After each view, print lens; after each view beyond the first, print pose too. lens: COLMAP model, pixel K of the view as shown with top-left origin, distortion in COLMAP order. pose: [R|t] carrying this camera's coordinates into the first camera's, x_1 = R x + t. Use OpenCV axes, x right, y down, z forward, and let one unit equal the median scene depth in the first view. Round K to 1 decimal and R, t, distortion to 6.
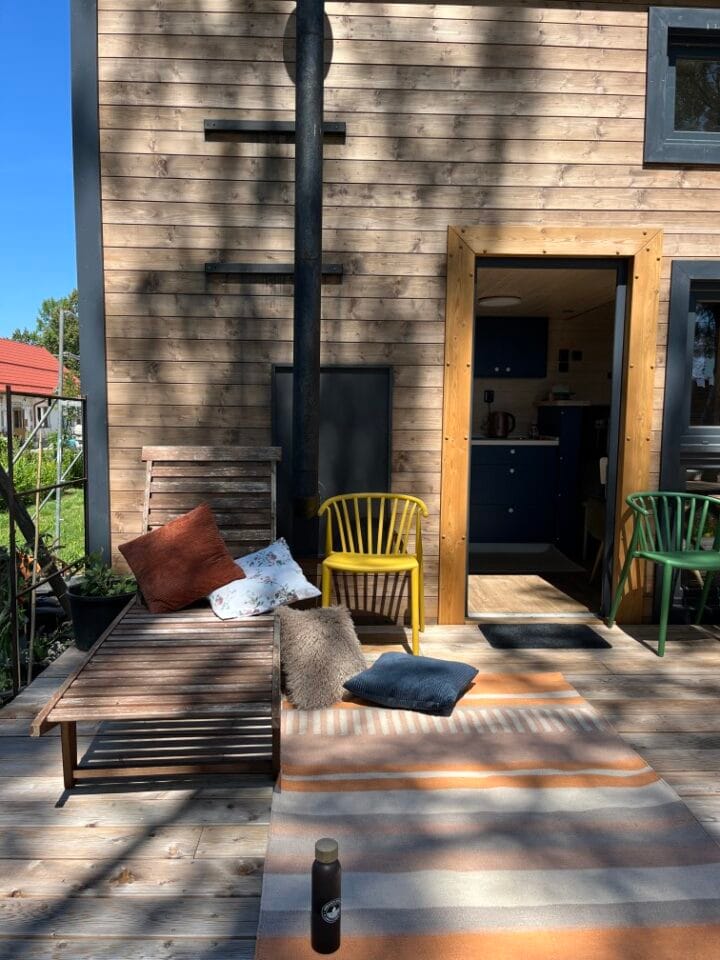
lens RADIAL K [[711.9, 0, 360.0], [0, 711.9, 480.0], [0, 0, 1]] dist [0.067969, -0.103278]
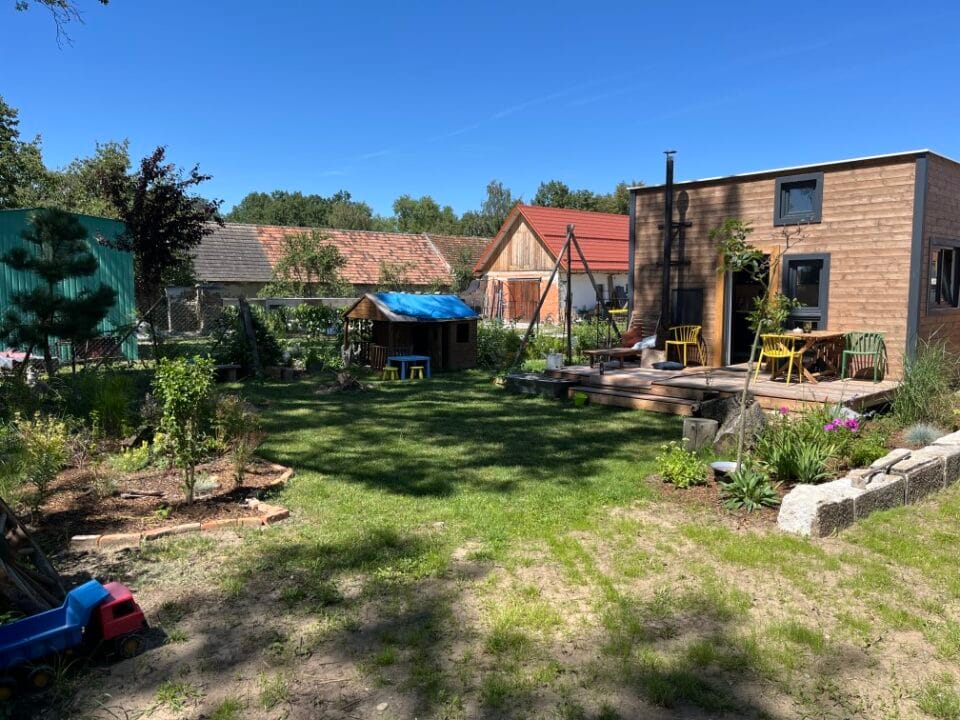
lens RADIAL K [[711.9, 0, 480.0], [0, 711.9, 360.0], [0, 0, 1]] dist [0.067969, -0.103278]
pose [[0.663716, 0.062590, -0.745361, 1.976513], [-0.060453, 0.997722, 0.029950, 0.147402], [0.745537, 0.025181, 0.665988, -2.134847]]
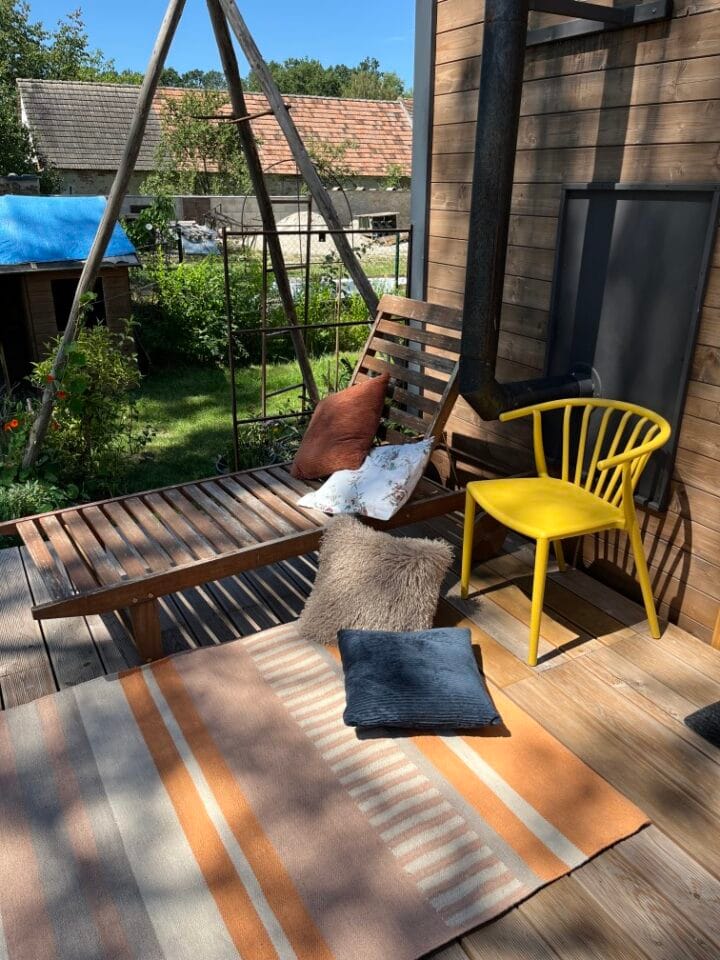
lens RADIAL K [[711.9, 0, 360.0], [0, 711.9, 480.0], [0, 0, 1]] dist [0.067969, -0.103278]
pose [[0.475415, 0.329087, -0.815893, 0.446838], [-0.082580, 0.940001, 0.331026, -0.111746], [0.875877, -0.089998, 0.474067, 0.490884]]
